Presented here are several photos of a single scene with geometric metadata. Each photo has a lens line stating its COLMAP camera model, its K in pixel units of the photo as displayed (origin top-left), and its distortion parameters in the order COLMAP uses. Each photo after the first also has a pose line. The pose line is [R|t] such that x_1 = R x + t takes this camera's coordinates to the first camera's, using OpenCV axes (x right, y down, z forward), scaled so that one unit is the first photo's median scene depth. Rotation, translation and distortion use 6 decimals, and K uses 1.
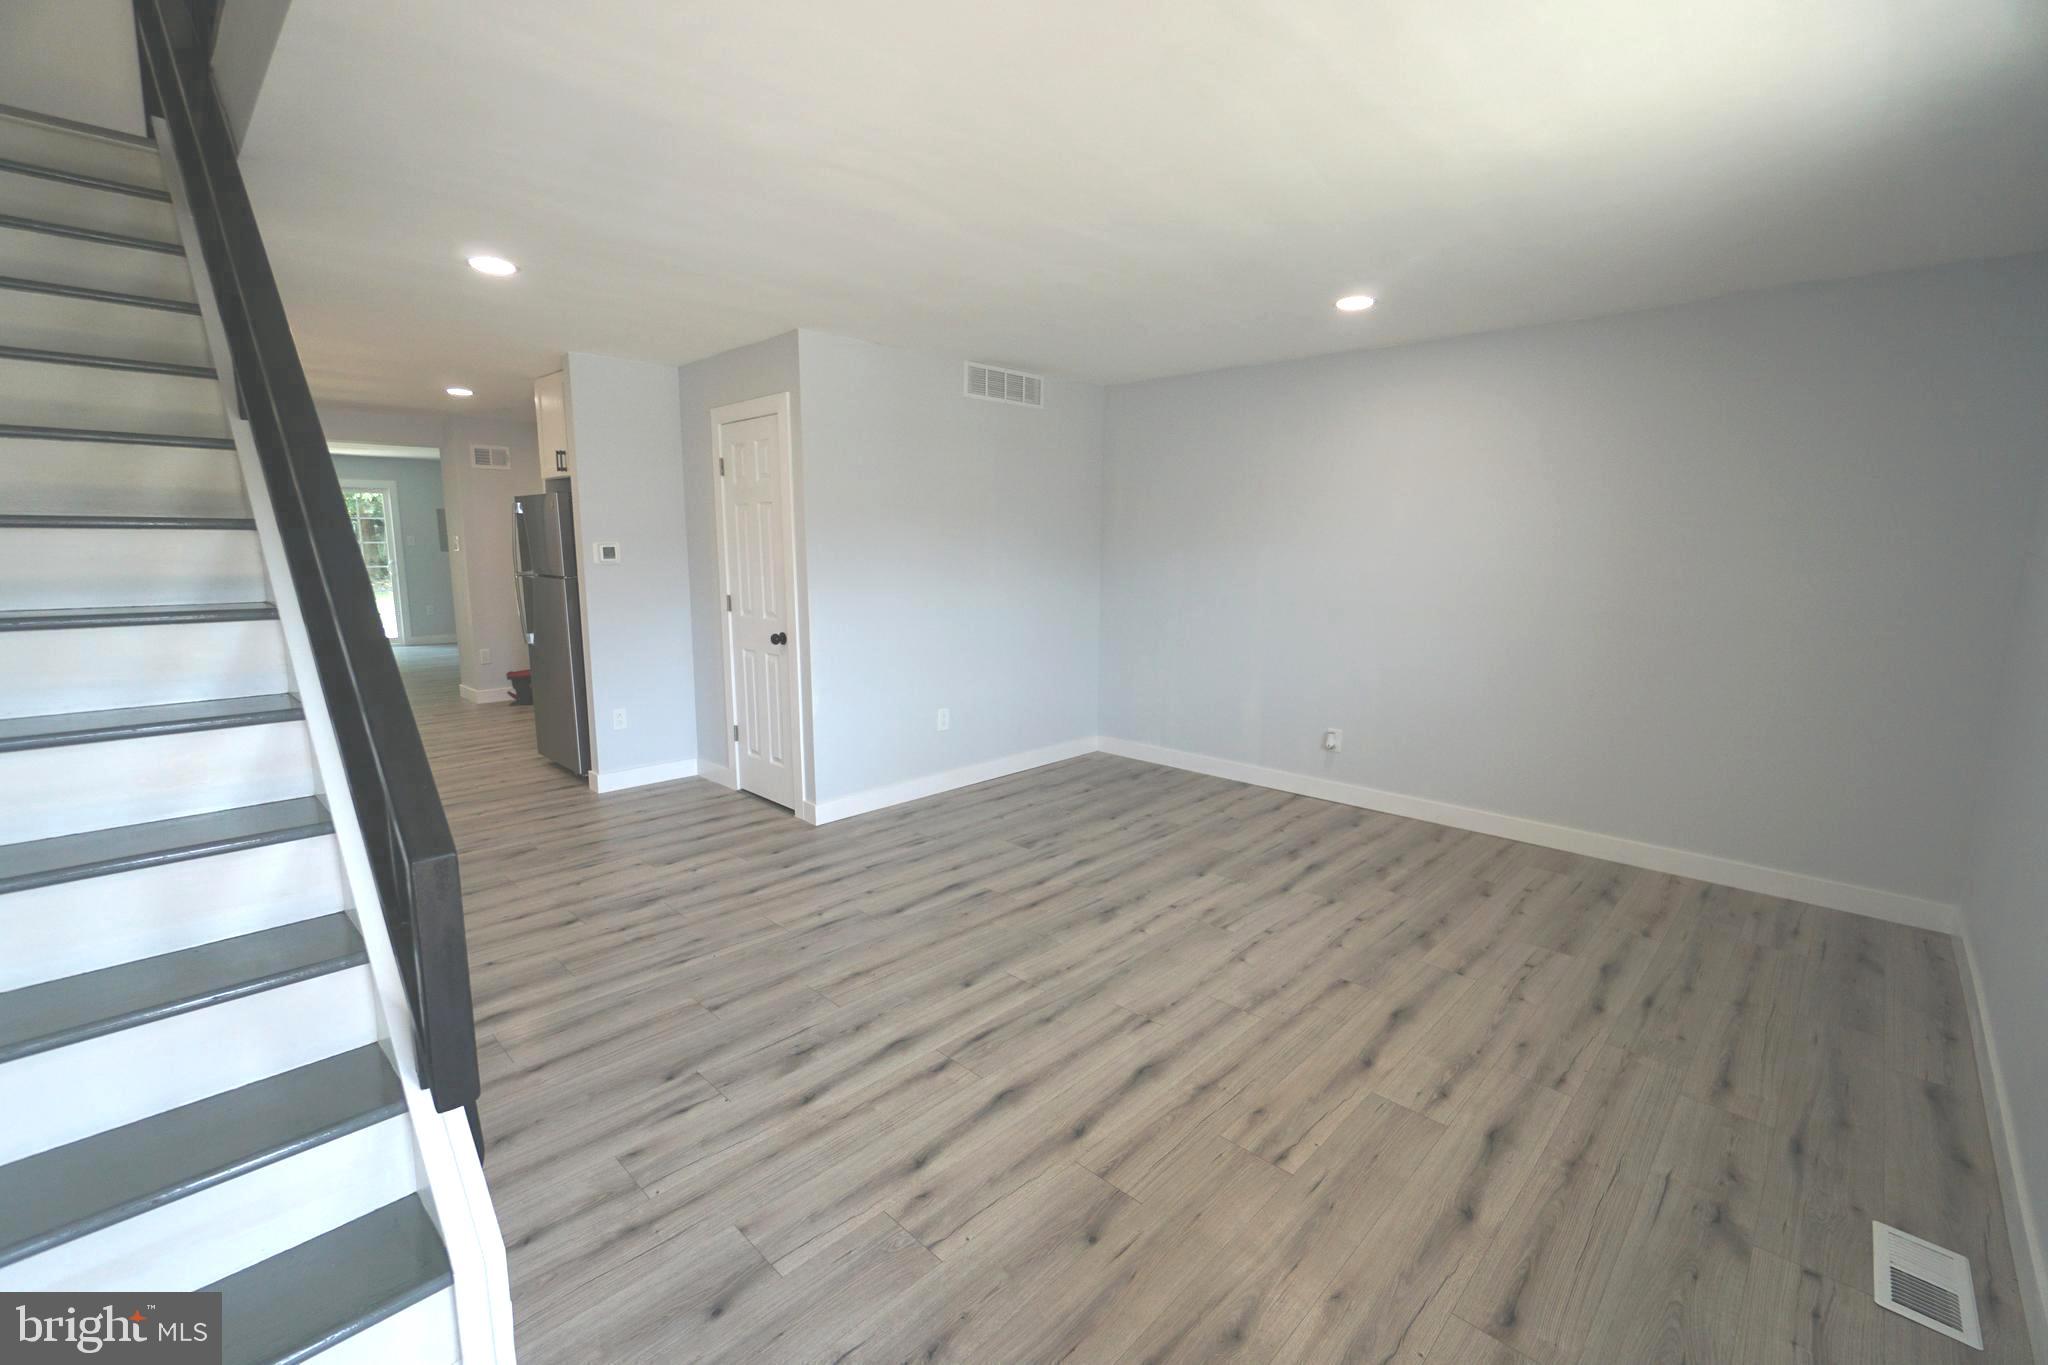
lens RADIAL K [[879.6, 0, 1009.3], [0, 879.6, 681.6], [0, 0, 1]] dist [-0.015360, 0.008307]
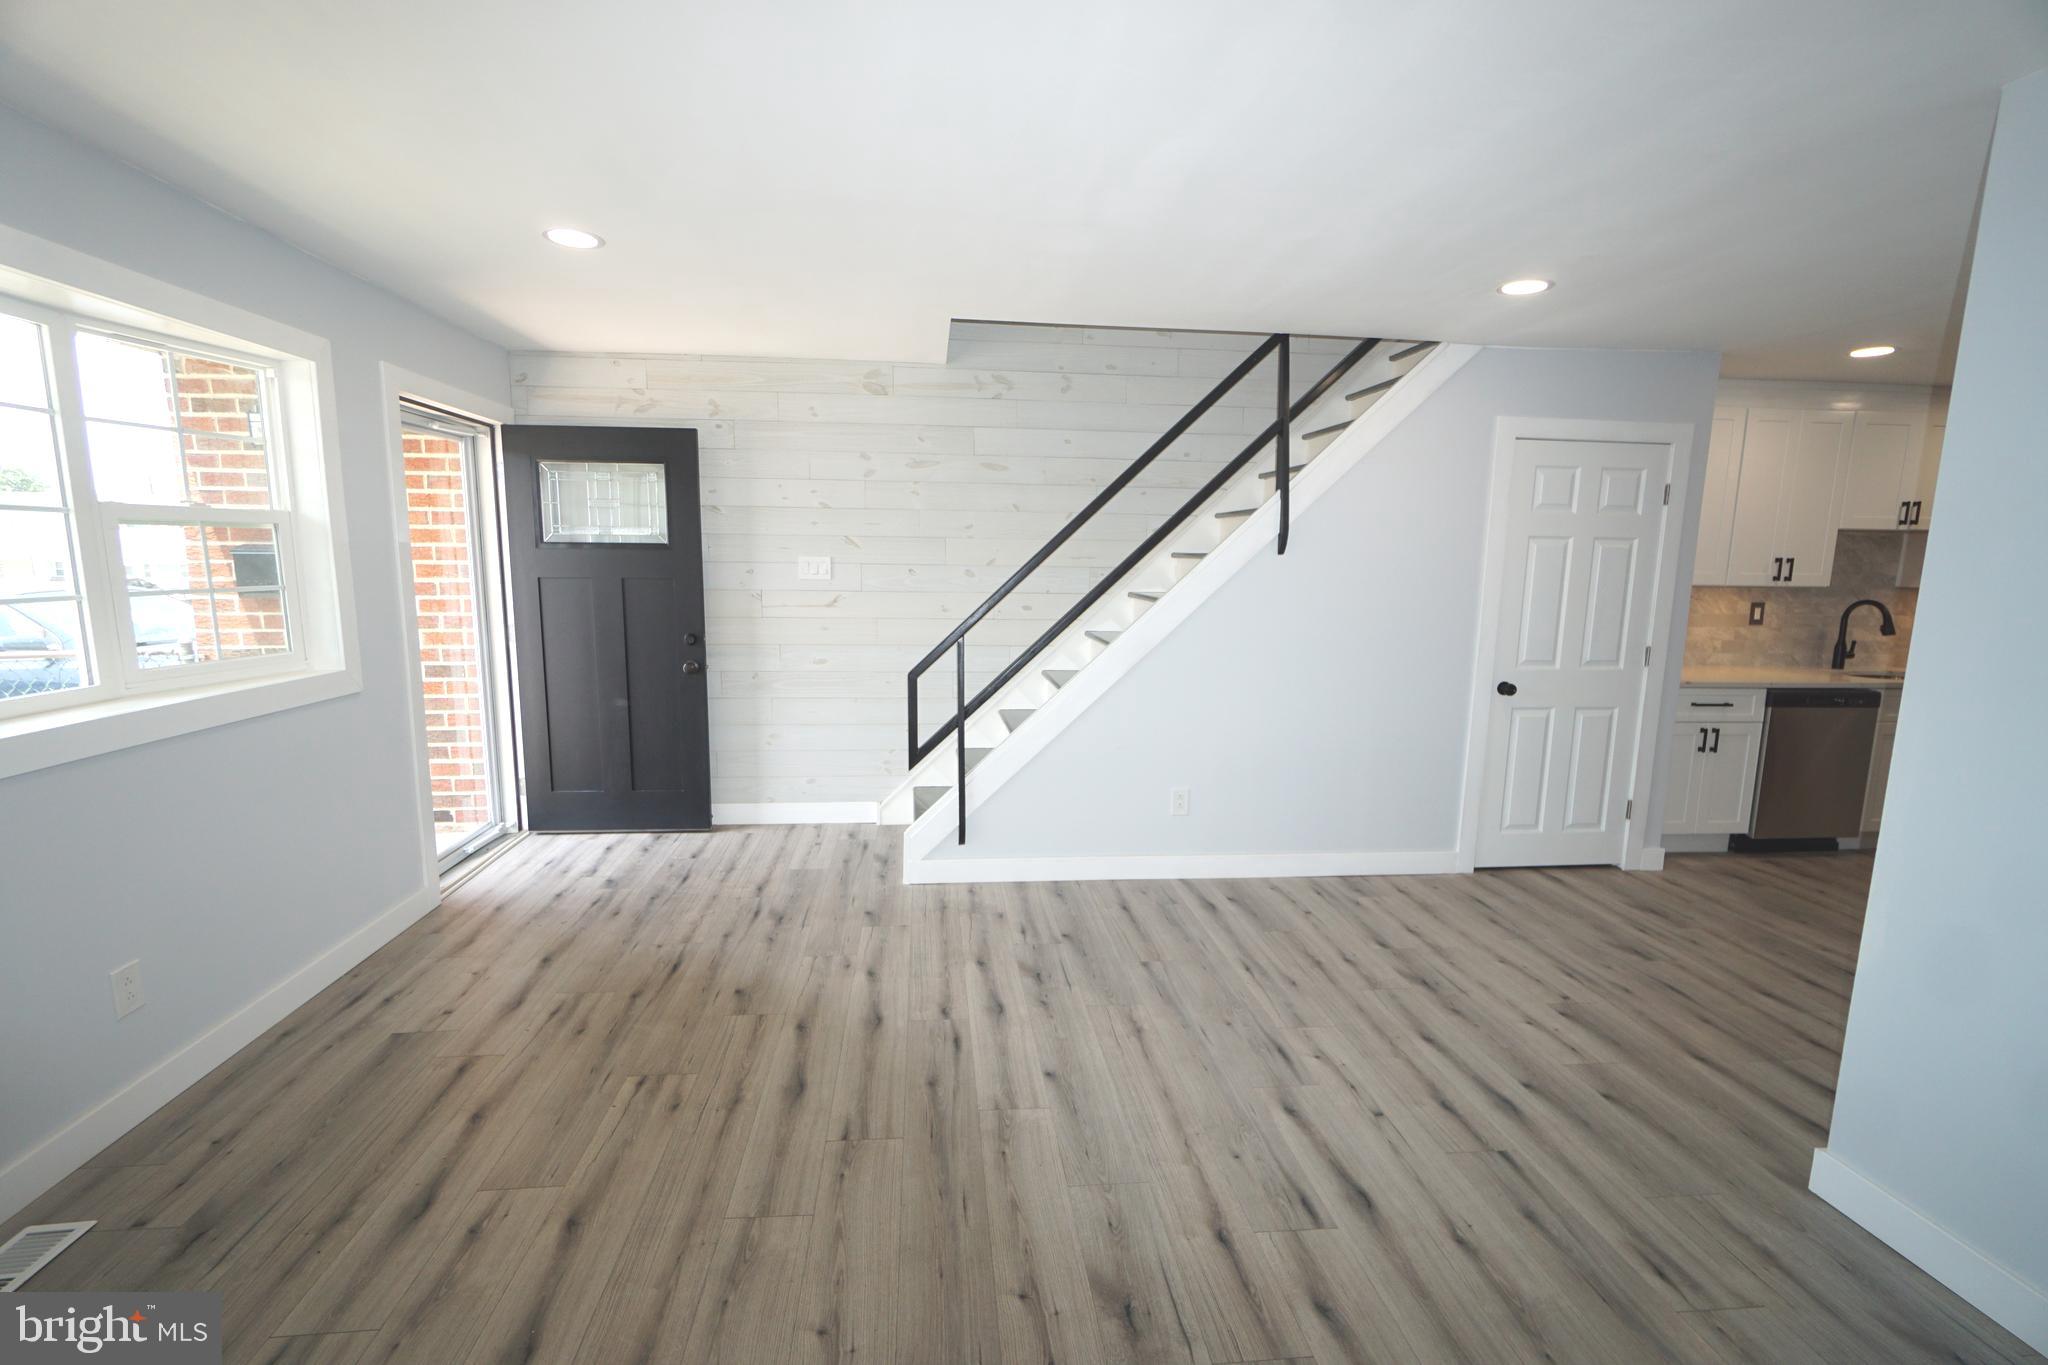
lens RADIAL K [[881.7, 0, 1010.3], [0, 881.7, 684.9], [0, 0, 1]] dist [-0.013329, 0.009080]
pose [[-0.640188, 0.095686, -0.762236, 0.627078], [-0.142402, 0.960236, 0.240143, -0.237377], [0.754904, 0.262281, -0.601106, 1.449982]]
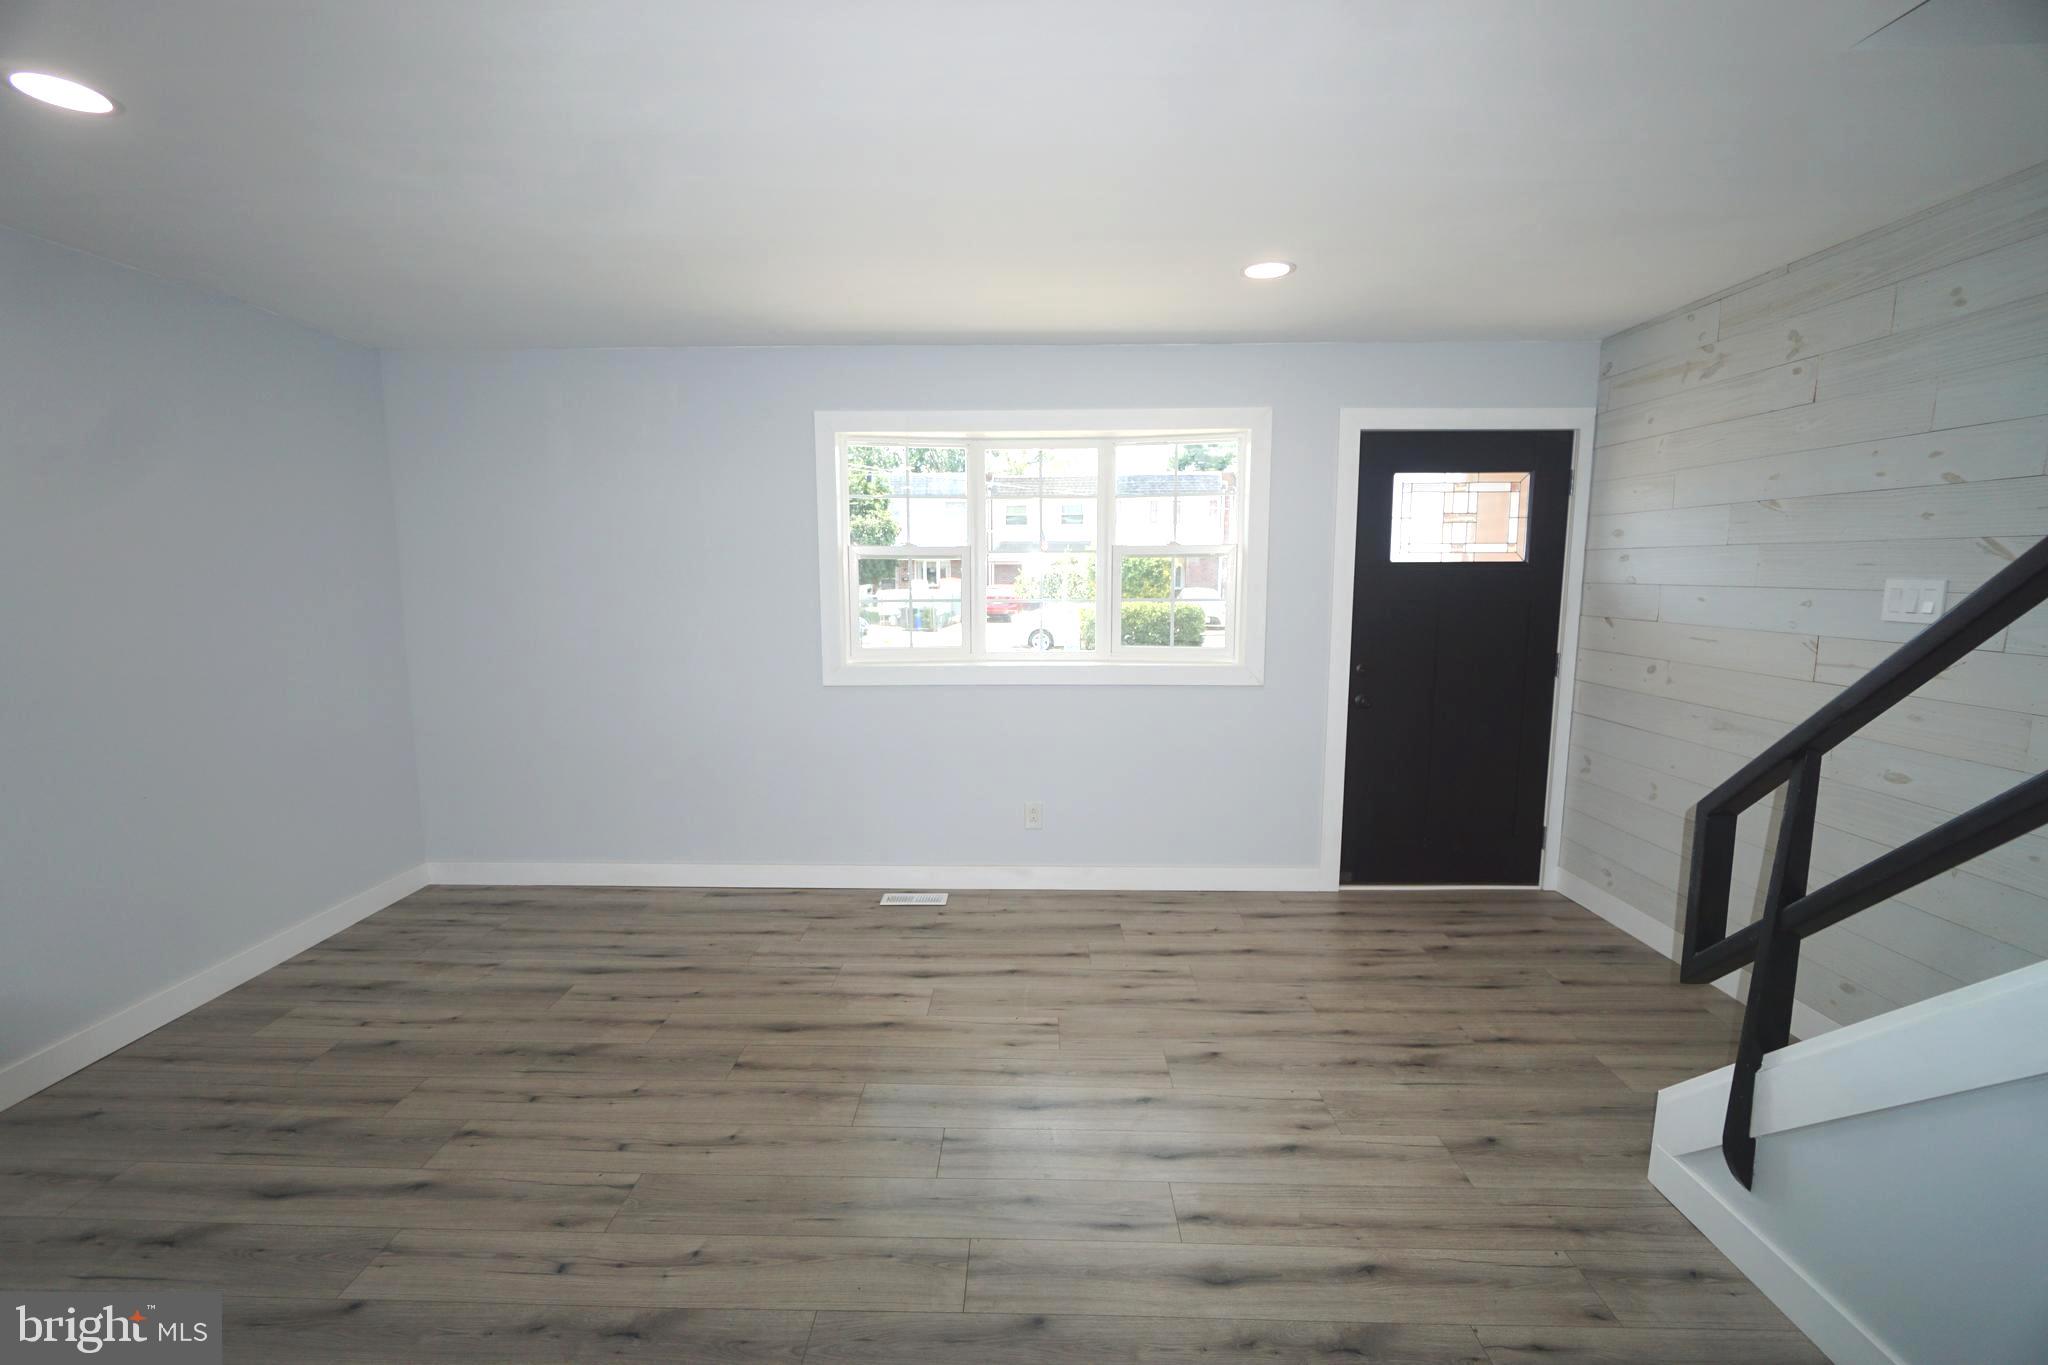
lens RADIAL K [[879.6, 0, 1009.3], [0, 879.6, 681.6], [0, 0, 1]] dist [-0.015360, 0.008307]
pose [[-0.680018, -0.100627, 0.726257, -0.444282], [0.116987, 0.962956, 0.242962, -0.236195], [-0.723802, 0.250181, -0.643055, 1.343536]]
